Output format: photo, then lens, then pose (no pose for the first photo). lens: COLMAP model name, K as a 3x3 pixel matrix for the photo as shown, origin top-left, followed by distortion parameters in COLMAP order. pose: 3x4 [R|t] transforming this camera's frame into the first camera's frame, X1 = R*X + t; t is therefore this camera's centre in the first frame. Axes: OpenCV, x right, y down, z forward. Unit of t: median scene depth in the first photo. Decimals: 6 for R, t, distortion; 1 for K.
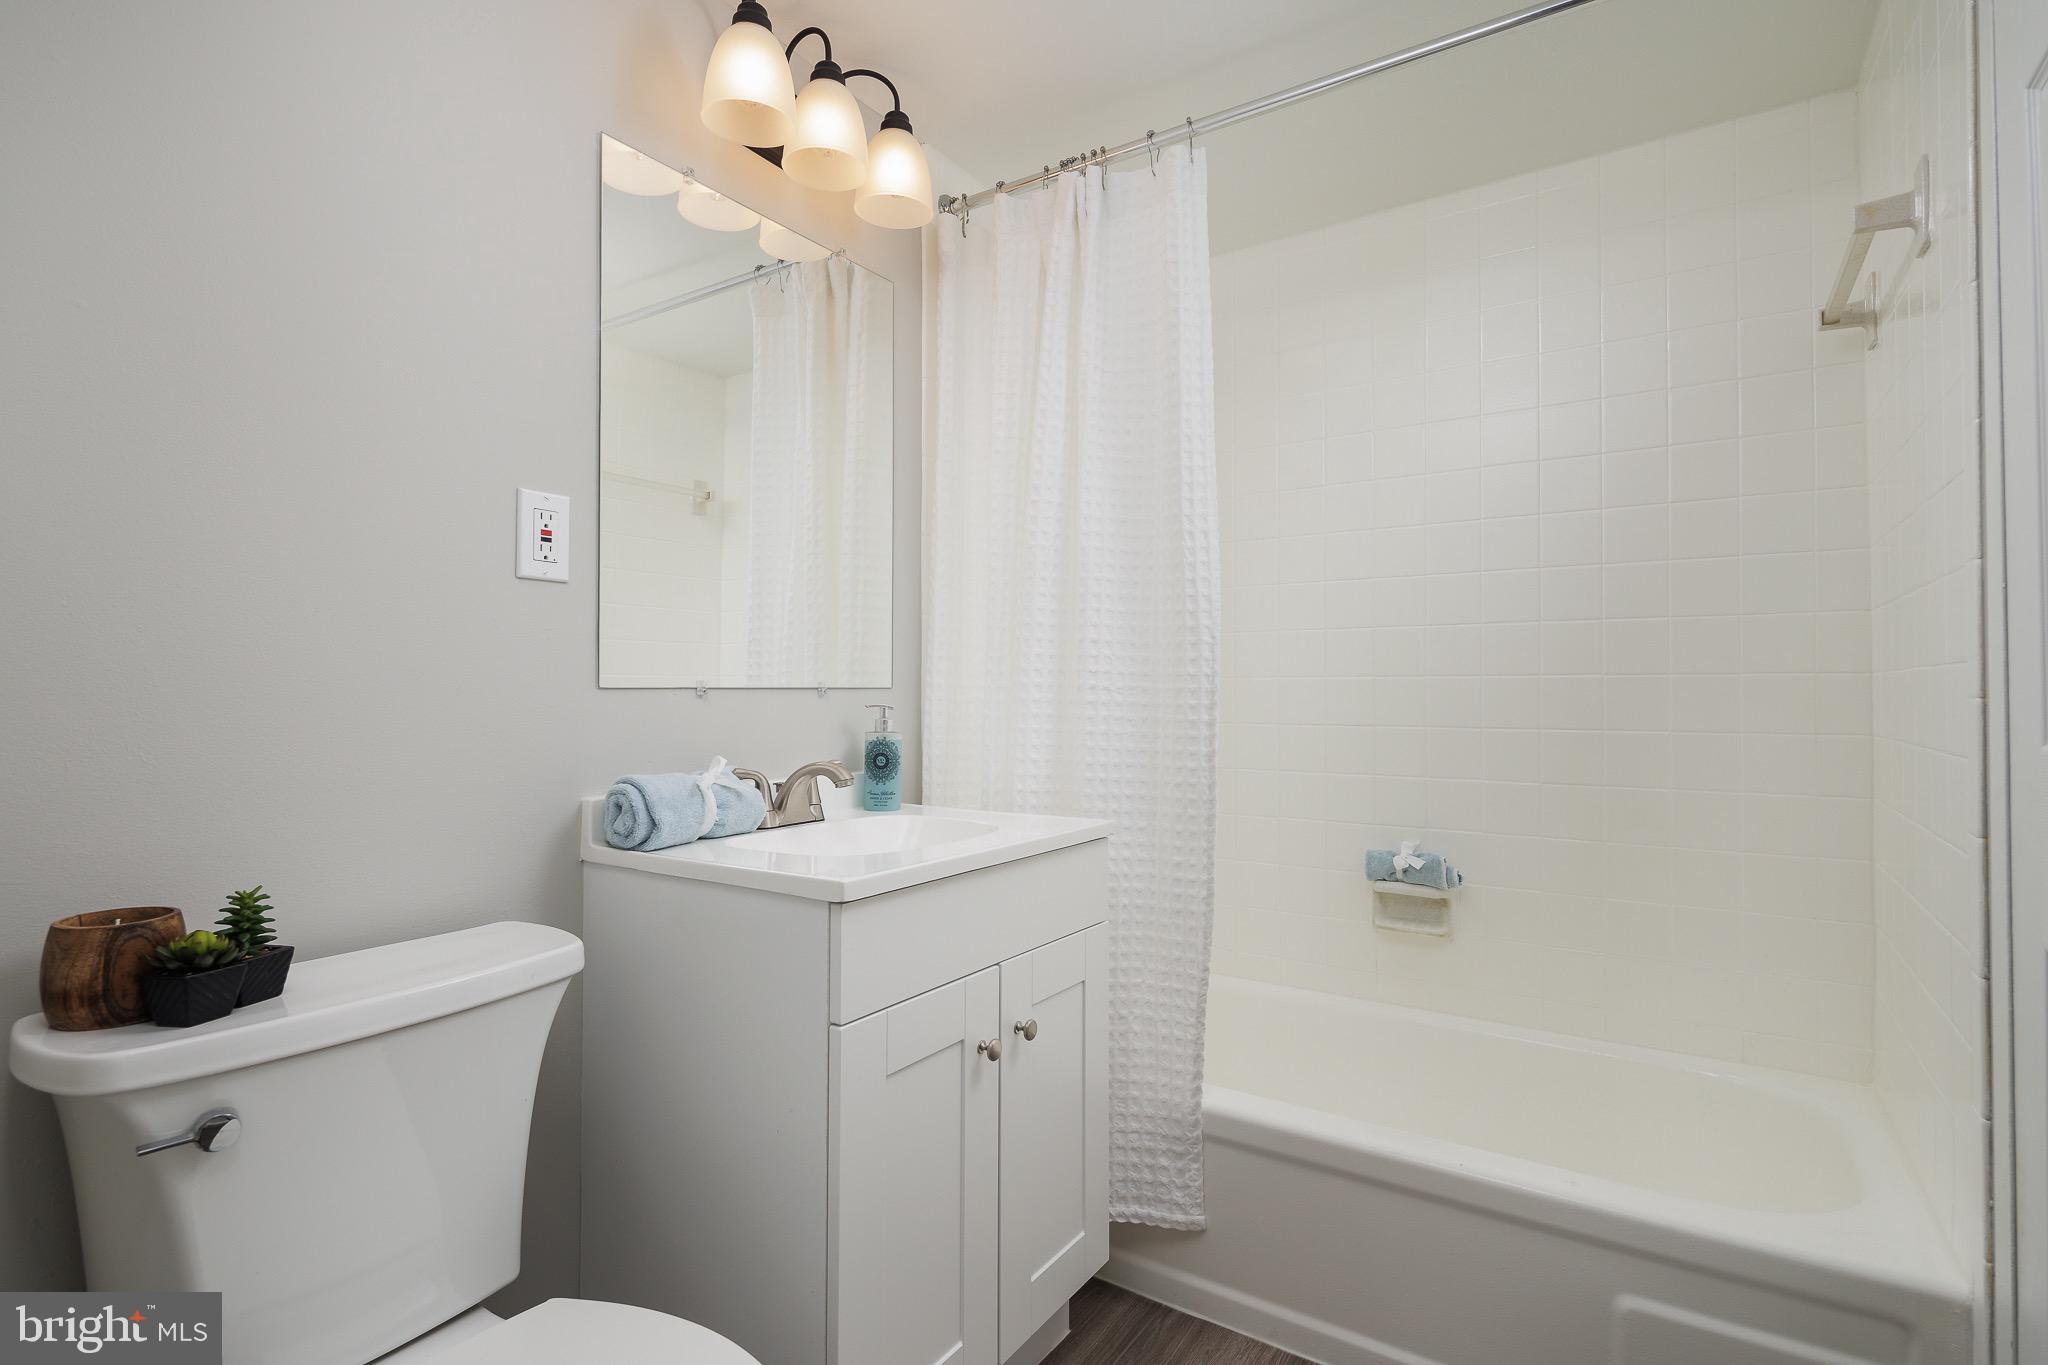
lens RADIAL K [[989.2, 0, 1020.1], [0, 989.2, 675.8], [0, 0, 1]] dist [0.000538, -0.001189]
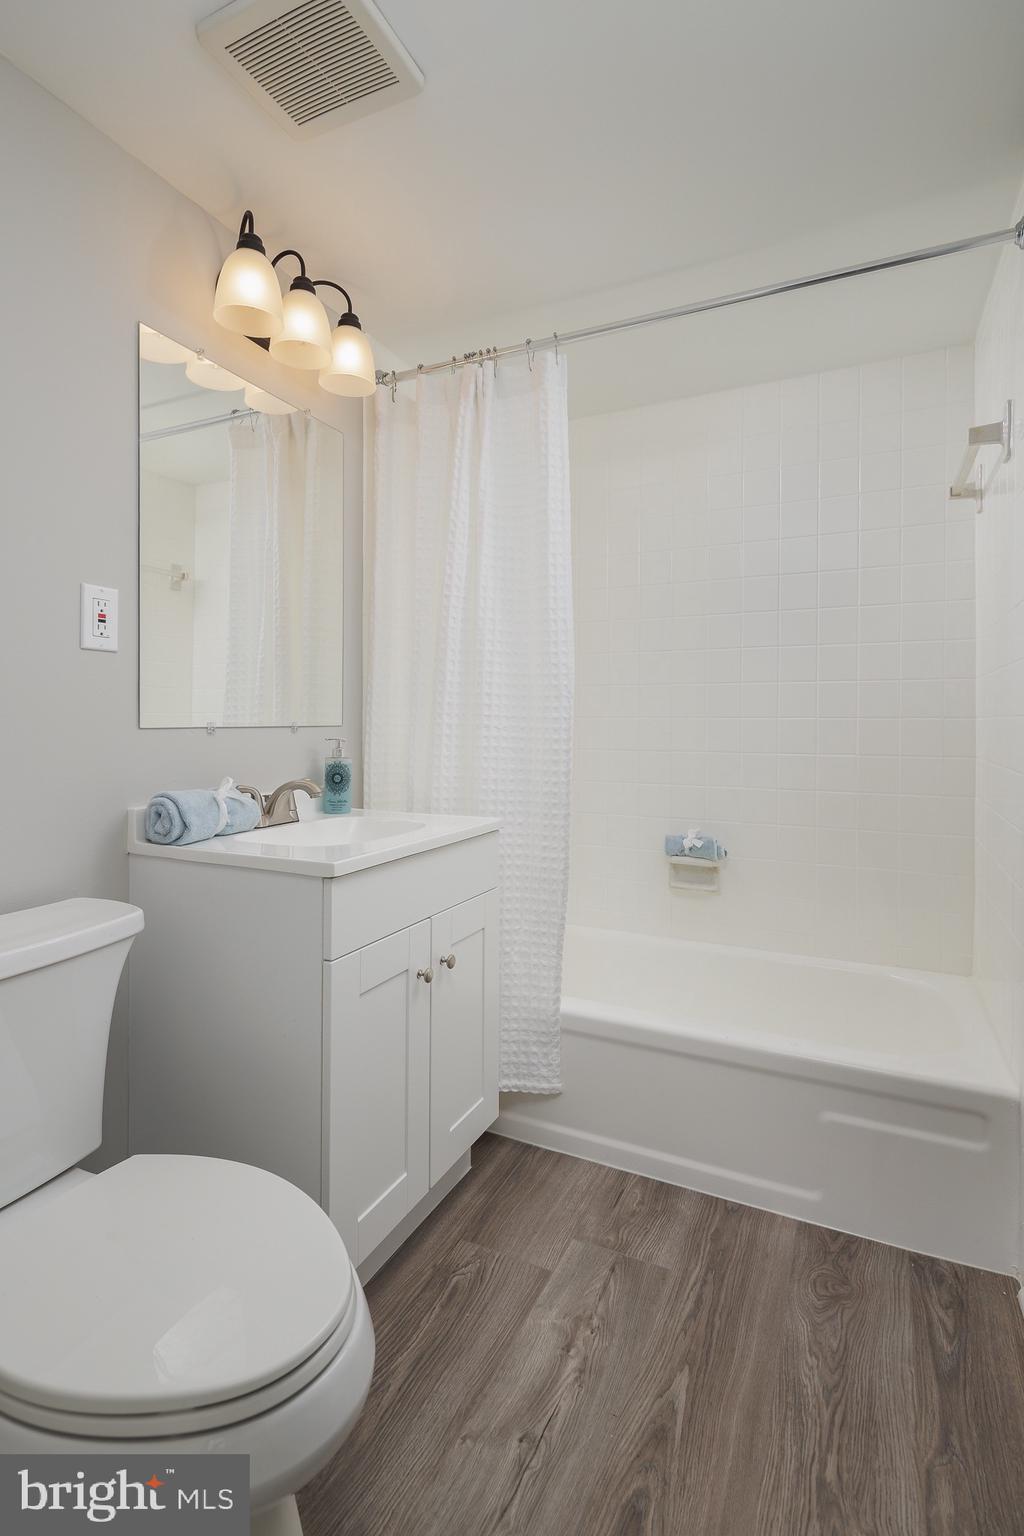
lens RADIAL K [[743.7, 0, 502.5], [0, 743.7, 722.5], [0, 0, 1]] dist [0.002277, -0.006096]
pose [[0.990830, 0.002709, 0.135089, -0.052202], [-0.005308, 0.999808, 0.018877, -0.014913], [-0.135012, -0.019421, 0.990654, -0.079877]]
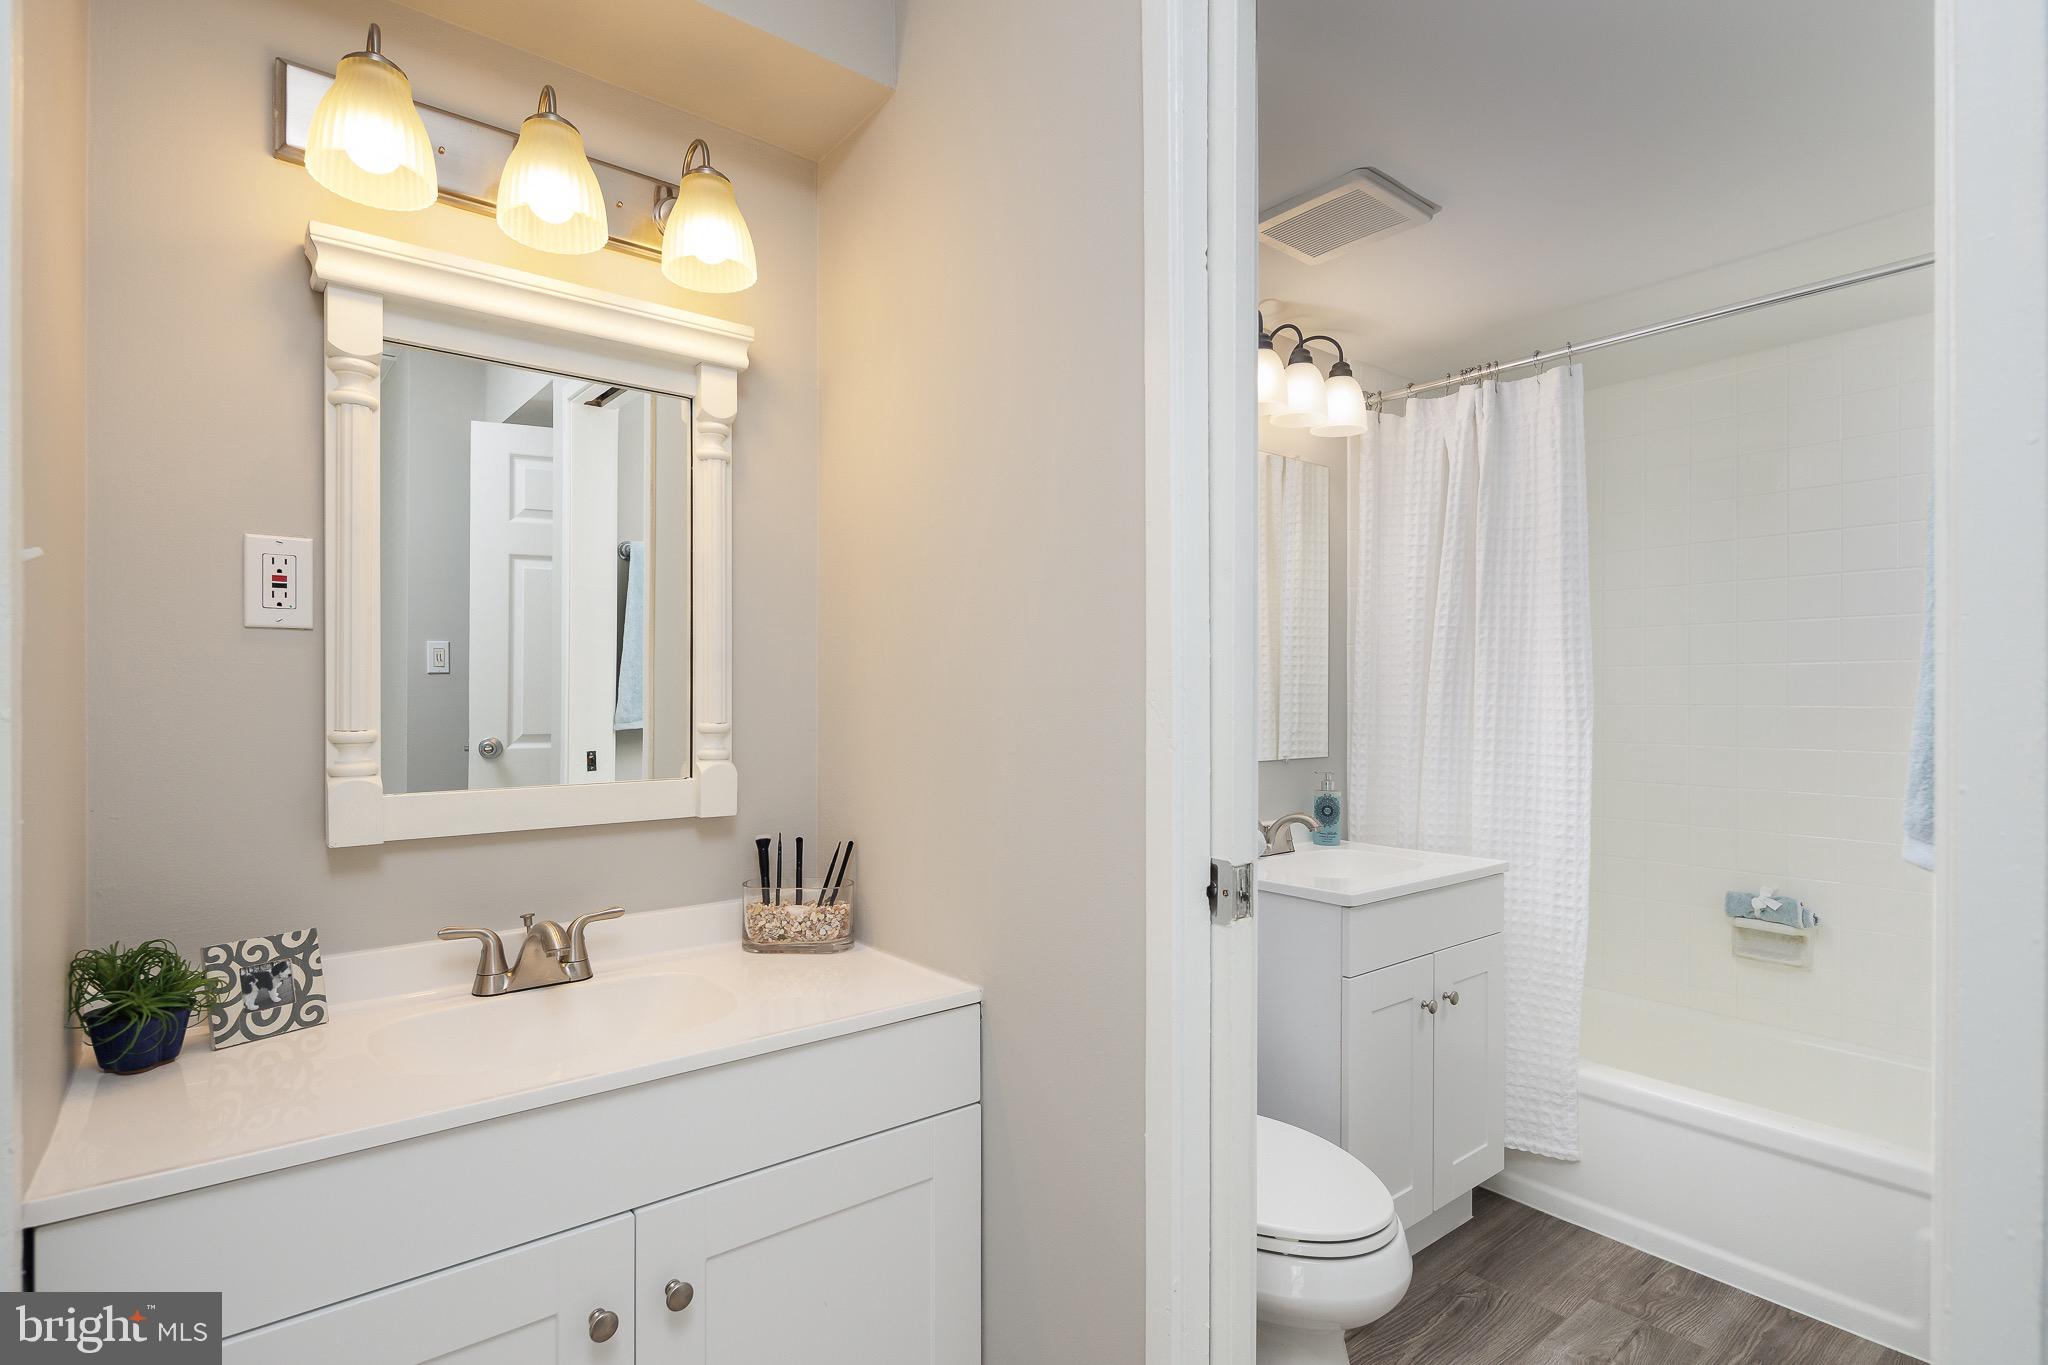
lens RADIAL K [[991.7, 0, 1019.2], [0, 991.7, 701.6], [0, 0, 1]] dist [0.002277, -0.006096]
pose [[0.952681, -0.000021, -0.303972, -0.132845], [0.005264, 0.999851, 0.016427, -0.102209], [0.303926, -0.017250, 0.952539, -0.524629]]
